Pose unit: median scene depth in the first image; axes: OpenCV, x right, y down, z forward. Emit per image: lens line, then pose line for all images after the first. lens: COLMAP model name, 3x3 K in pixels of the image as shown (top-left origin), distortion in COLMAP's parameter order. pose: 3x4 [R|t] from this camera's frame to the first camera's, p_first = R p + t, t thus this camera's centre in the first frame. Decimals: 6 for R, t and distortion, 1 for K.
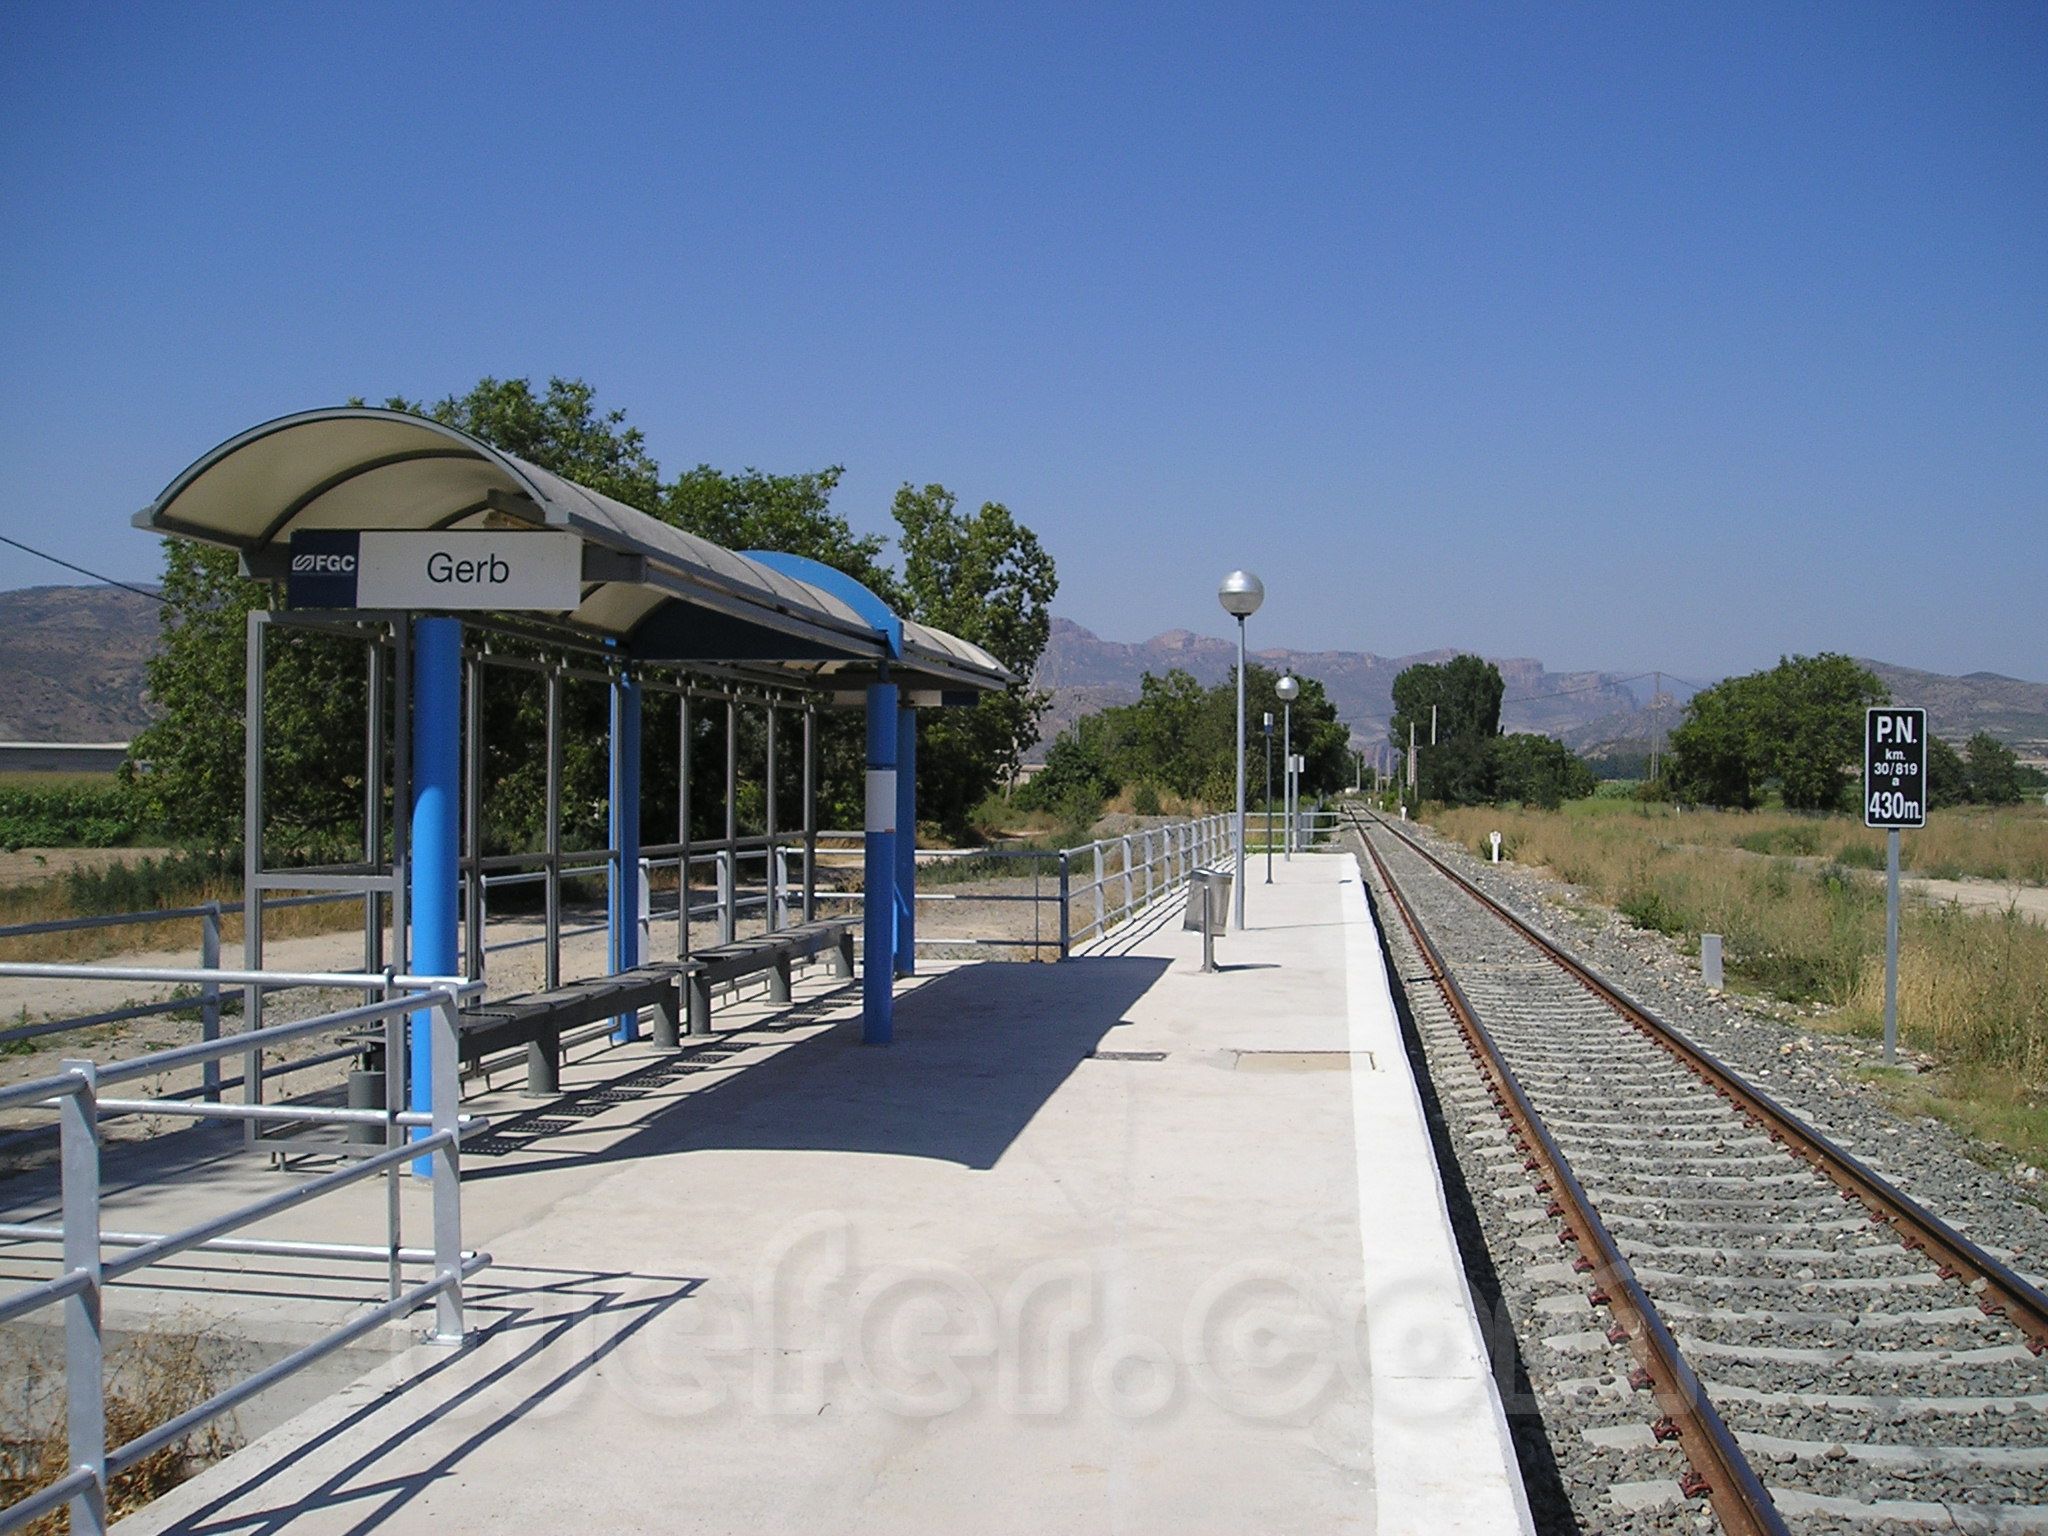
lens RADIAL K [[2101.1, 0, 1045.1], [0, 2101.1, 783.9], [0, 0, 1]] dist [-0.137542, 0.028300]
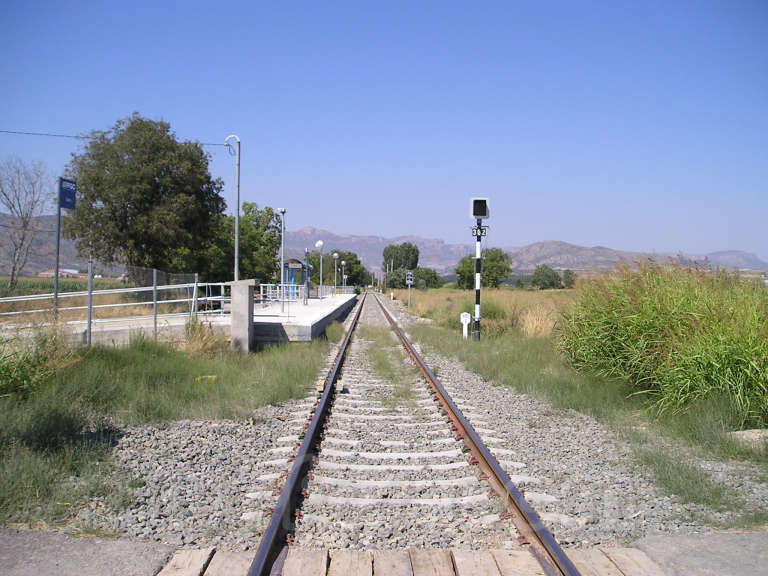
lens RADIAL K [[787.9, 0, 391.9], [0, 787.9, 294.0], [0, 0, 1]] dist [-0.137542, 0.028300]
pose [[0.985851, 0.003098, 0.167596, -0.035102], [-0.005119, 0.999919, 0.011628, 0.003528], [-0.167547, -0.012321, 0.985787, -0.351757]]
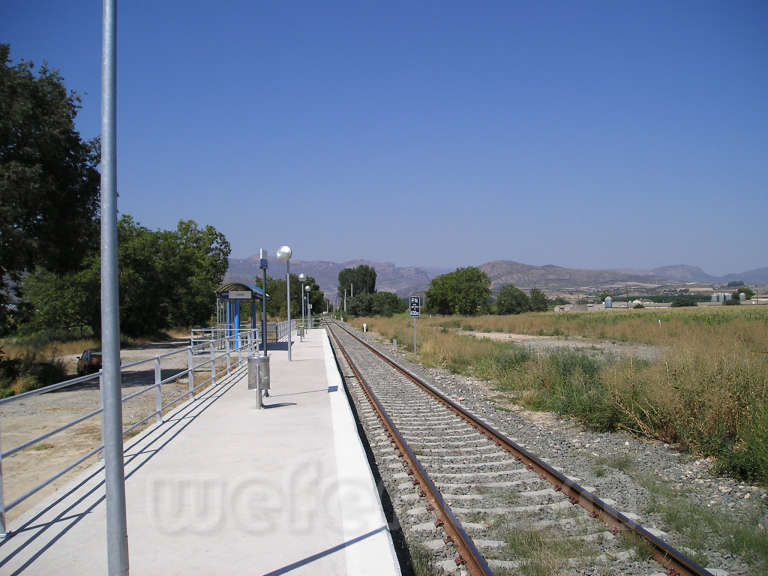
lens RADIAL K [[787.9, 0, 391.9], [0, 787.9, 294.0], [0, 0, 1]] dist [-0.137542, 0.028300]
pose [[0.973393, -0.021724, 0.228111, -0.025436], [0.026584, 0.999480, -0.018255, -0.000799], [-0.227596, 0.023834, 0.973464, -0.180078]]
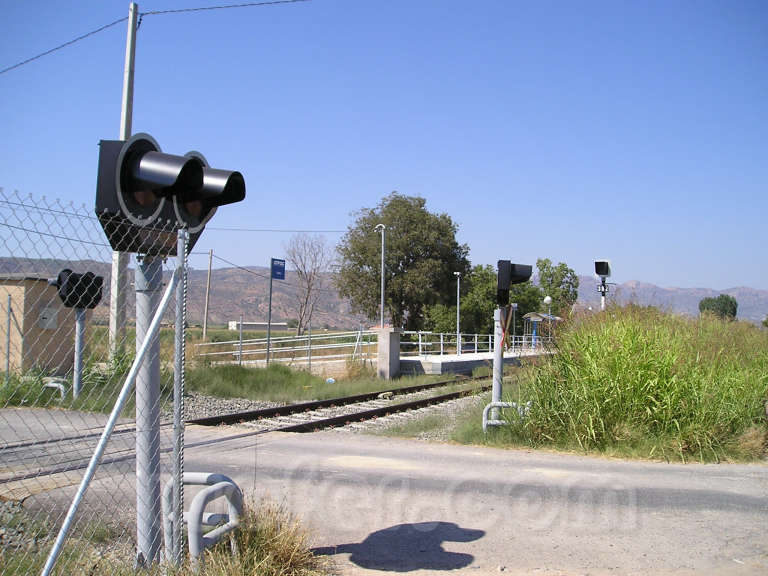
lens RADIAL K [[783.1, 0, 399.4], [0, 783.1, 287.3], [0, 0, 1]] dist [-0.098937, 0.011226]
pose [[0.973533, -0.008020, -0.228404, 0.009318], [-0.006919, 0.997892, -0.064532, 0.005162], [0.228440, 0.064405, 0.971425, -0.397307]]
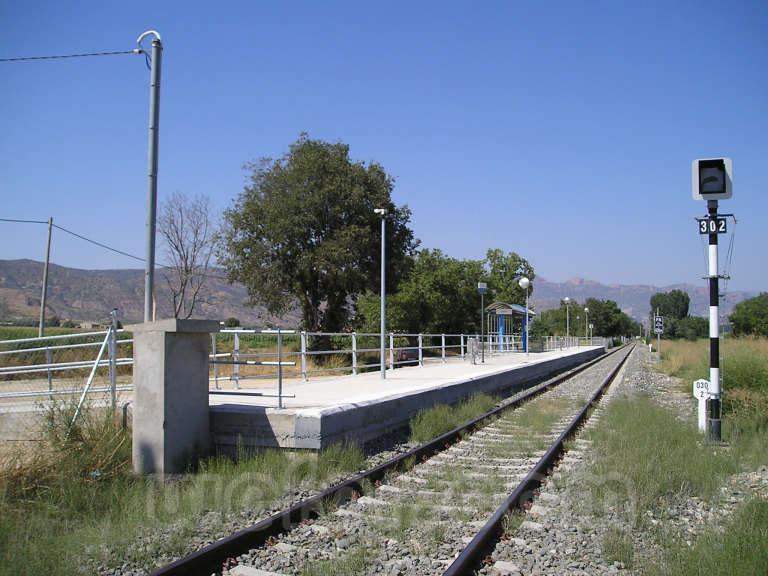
lens RADIAL K [[787.9, 0, 391.9], [0, 787.9, 294.0], [0, 0, 1]] dist [-0.137542, 0.028300]
pose [[0.985572, -0.010948, -0.168902, -0.007153], [0.001804, 0.998529, -0.054196, 0.004177], [0.169247, 0.053110, 0.984142, -0.271902]]
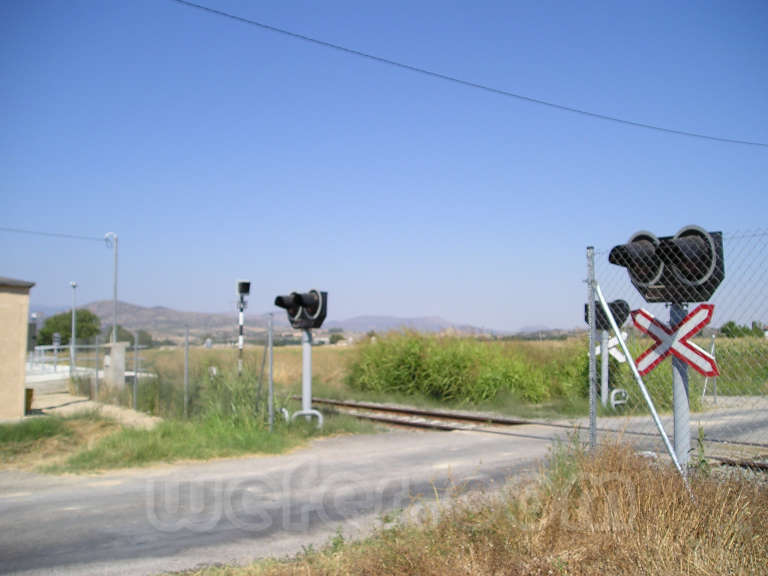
lens RADIAL K [[787.9, 0, 391.9], [0, 787.9, 294.0], [0, 0, 1]] dist [-0.137542, 0.028300]
pose [[0.752286, 0.033173, 0.658001, -0.109784], [0.011355, 0.997930, -0.063291, 0.003630], [-0.658739, 0.055085, 0.750353, -0.389055]]
